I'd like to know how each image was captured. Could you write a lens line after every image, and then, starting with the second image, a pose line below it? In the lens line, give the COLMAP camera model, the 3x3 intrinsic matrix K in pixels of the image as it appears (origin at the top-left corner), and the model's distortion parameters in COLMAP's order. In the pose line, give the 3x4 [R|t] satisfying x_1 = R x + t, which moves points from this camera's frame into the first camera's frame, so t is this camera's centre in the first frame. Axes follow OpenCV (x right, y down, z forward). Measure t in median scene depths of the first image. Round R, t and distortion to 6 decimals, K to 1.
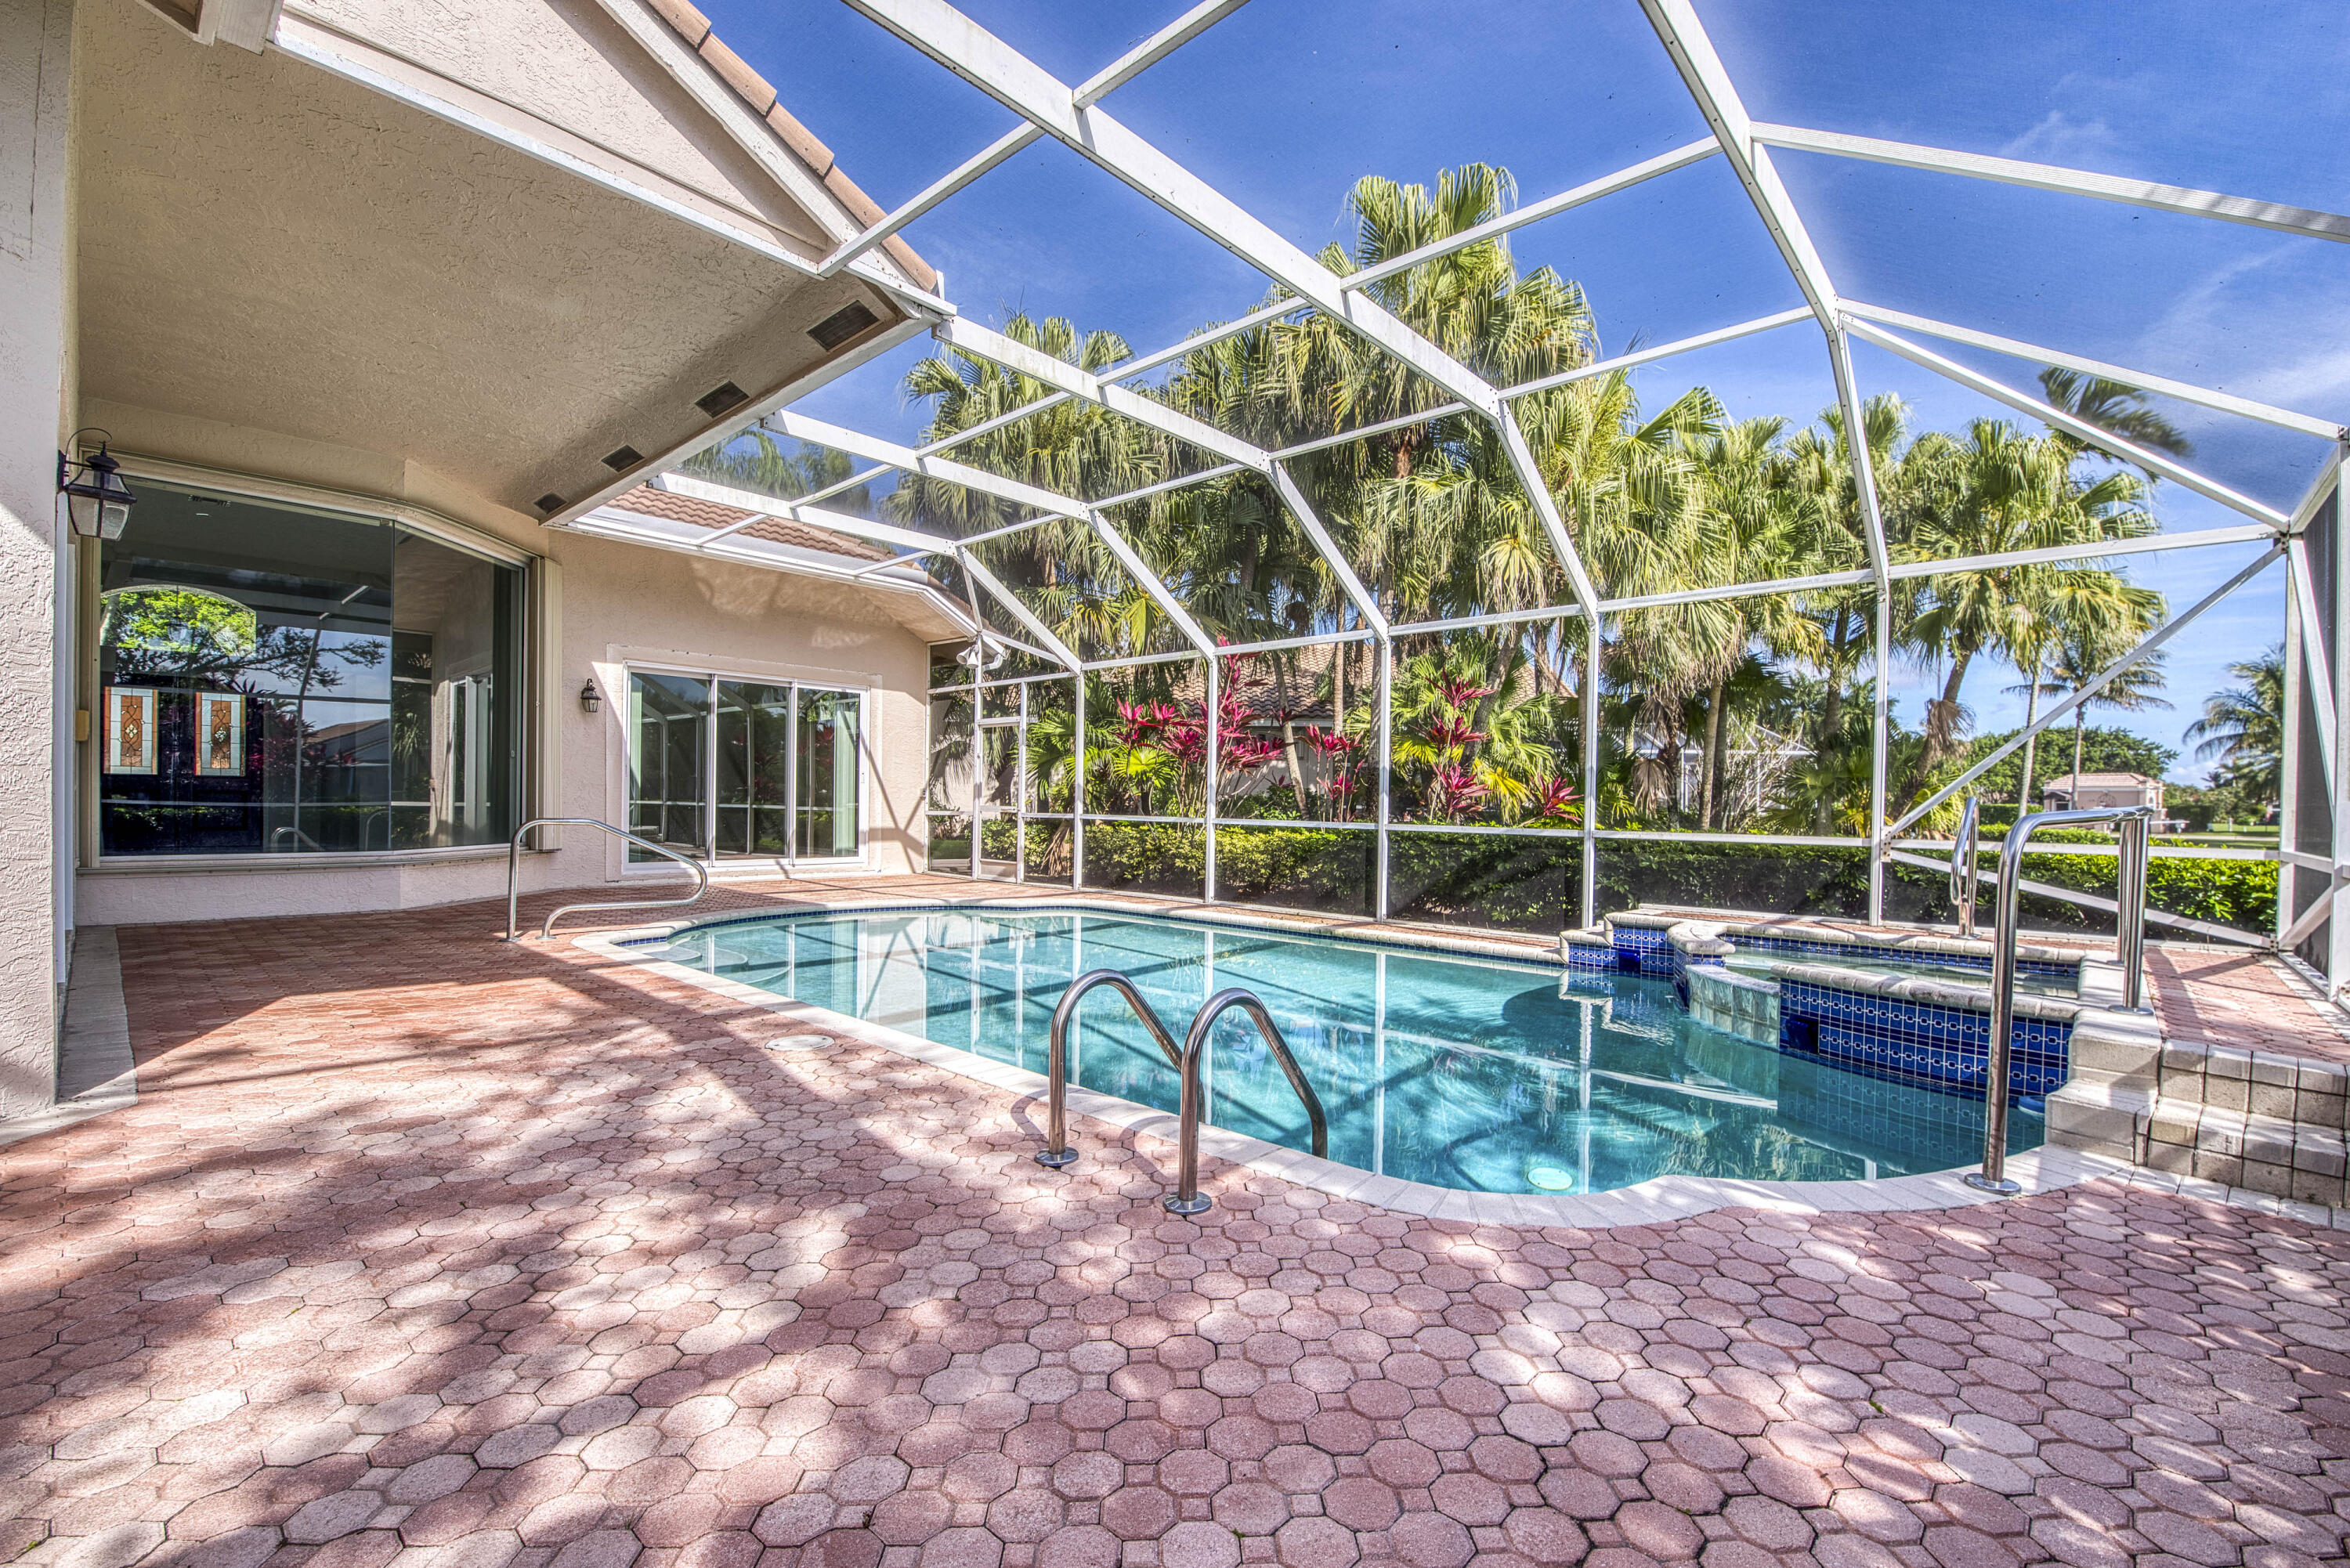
lens RADIAL K [[1018.0, 0, 1209.2], [0, 1018.0, 807.2], [0, 0, 1]] dist [-0.006587, -0.006536]
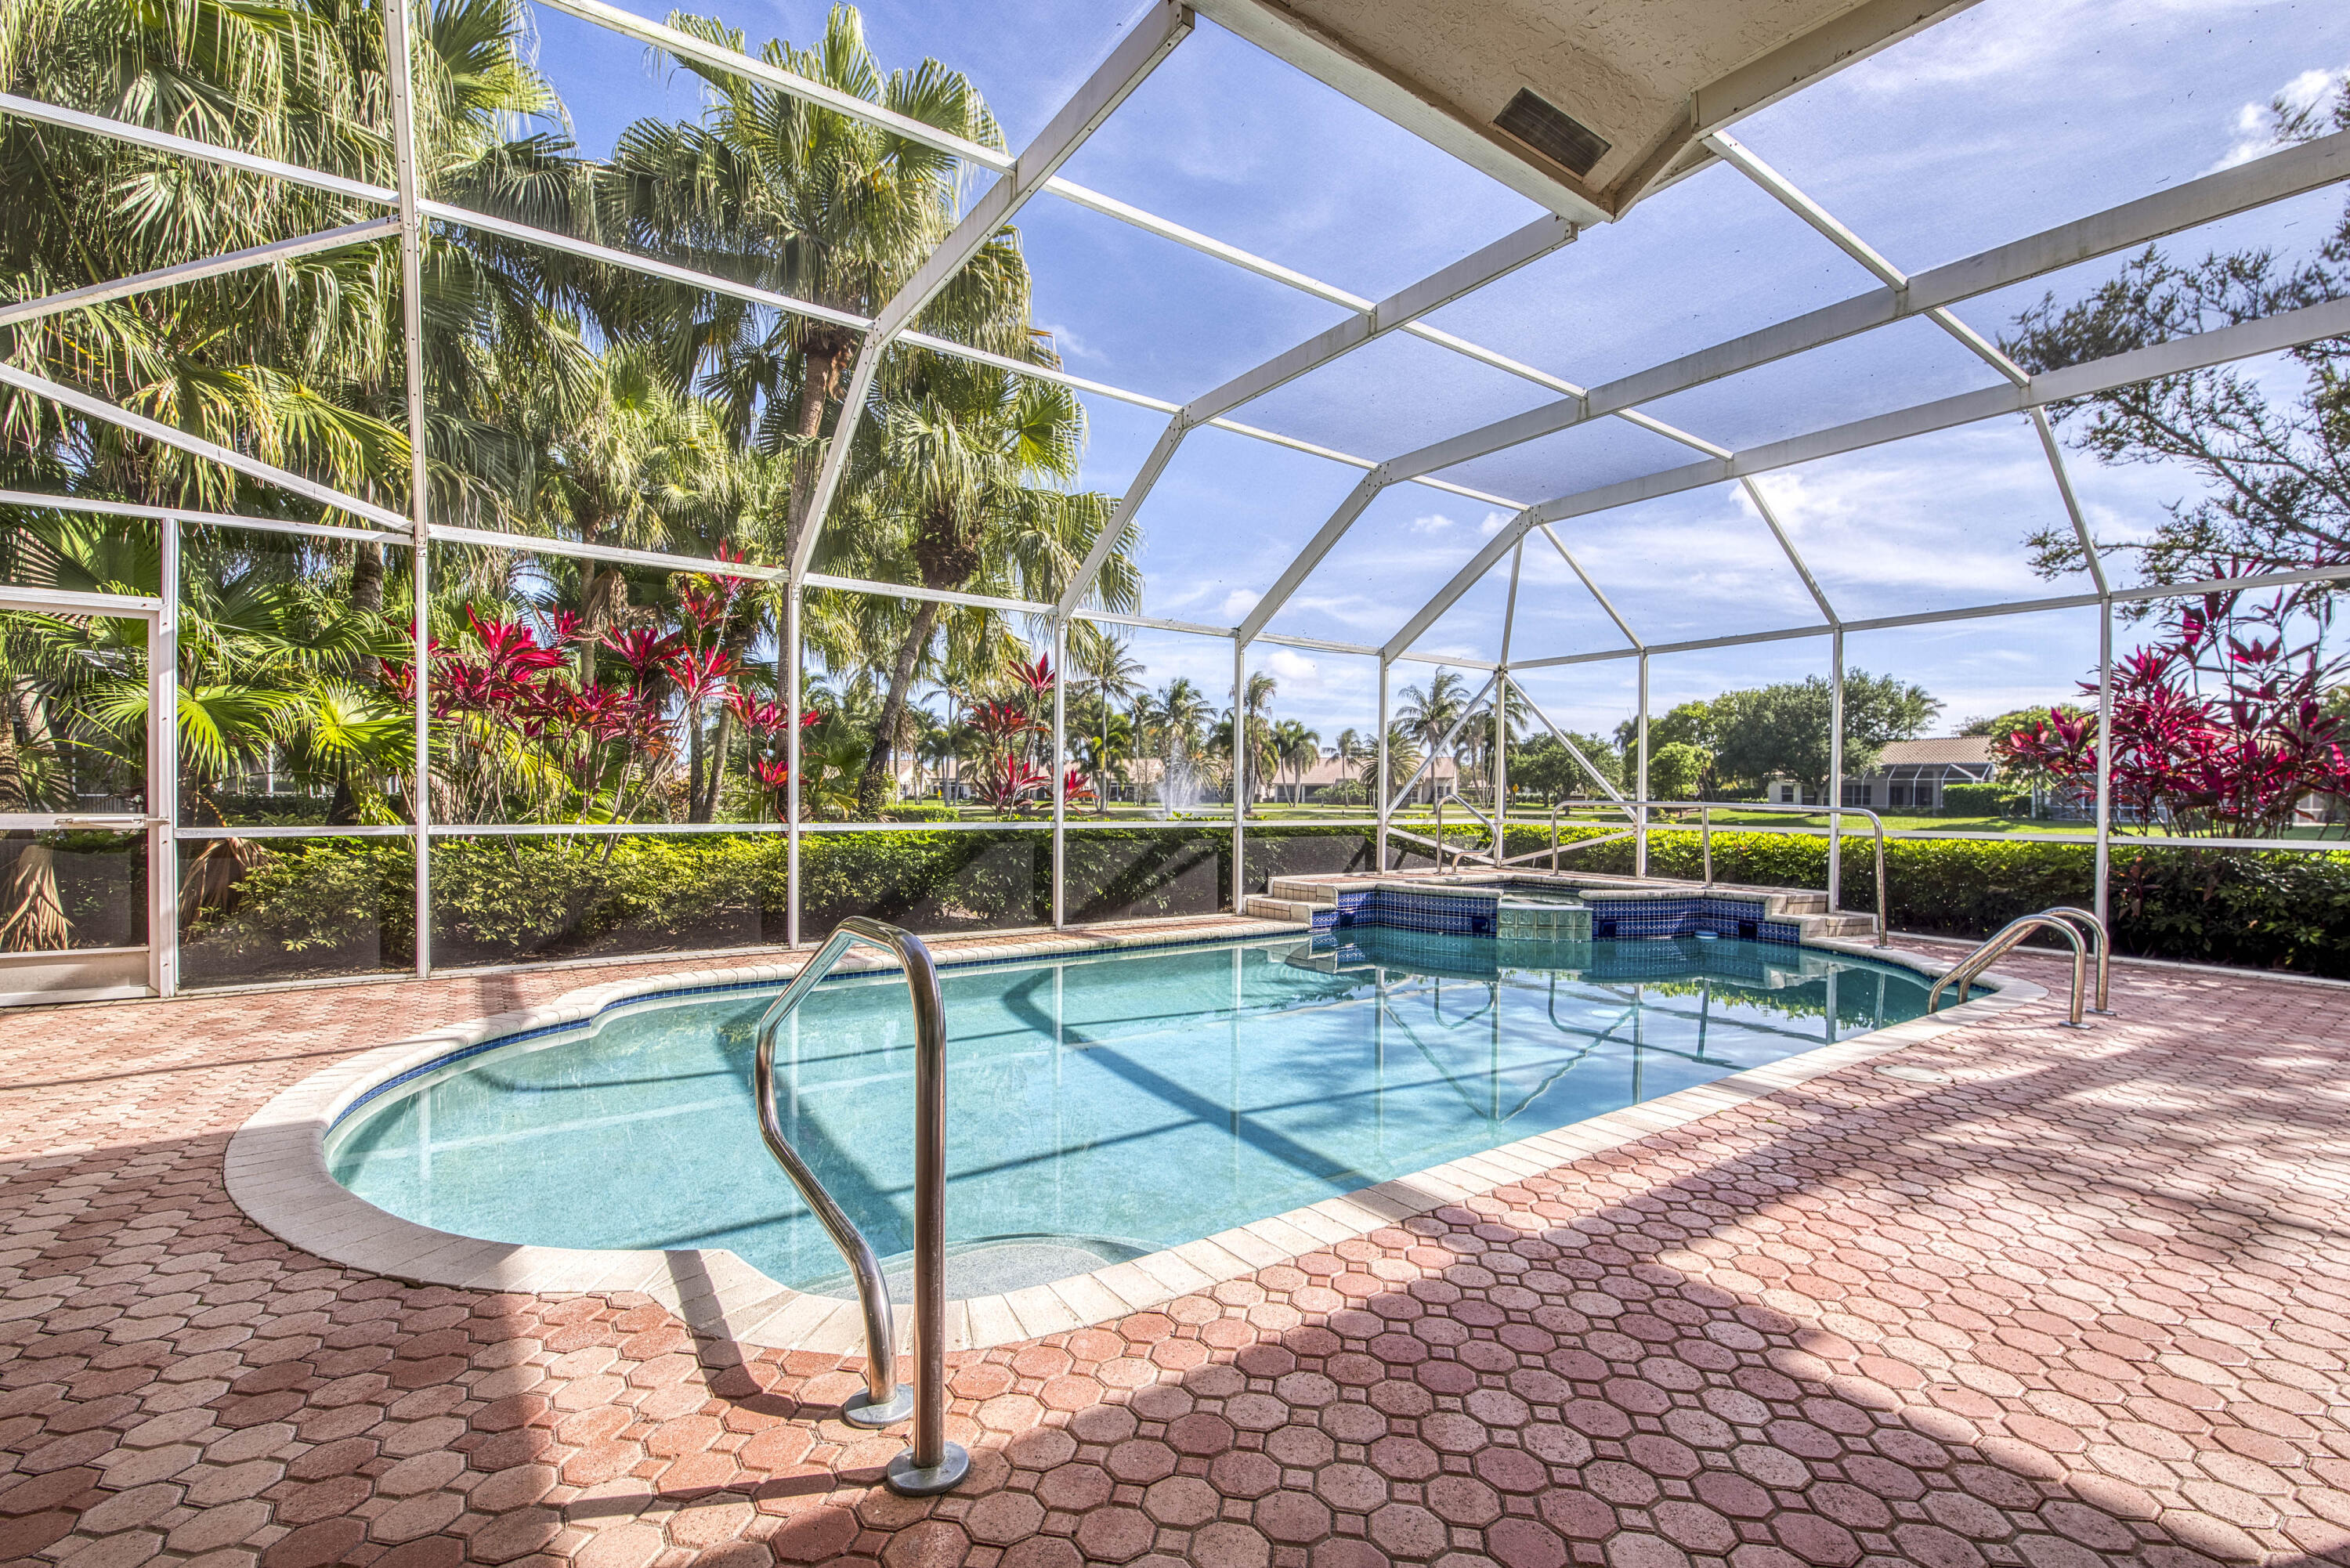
lens RADIAL K [[1018.0, 0, 1209.8], [0, 1018.0, 792.4], [0, 0, 1]] dist [-0.006587, -0.006536]
pose [[0.215867, -0.008571, 0.976385, -0.905529], [0.001009, 0.999963, 0.008555, -0.023054], [-0.976422, -0.000862, 0.215868, 0.891629]]
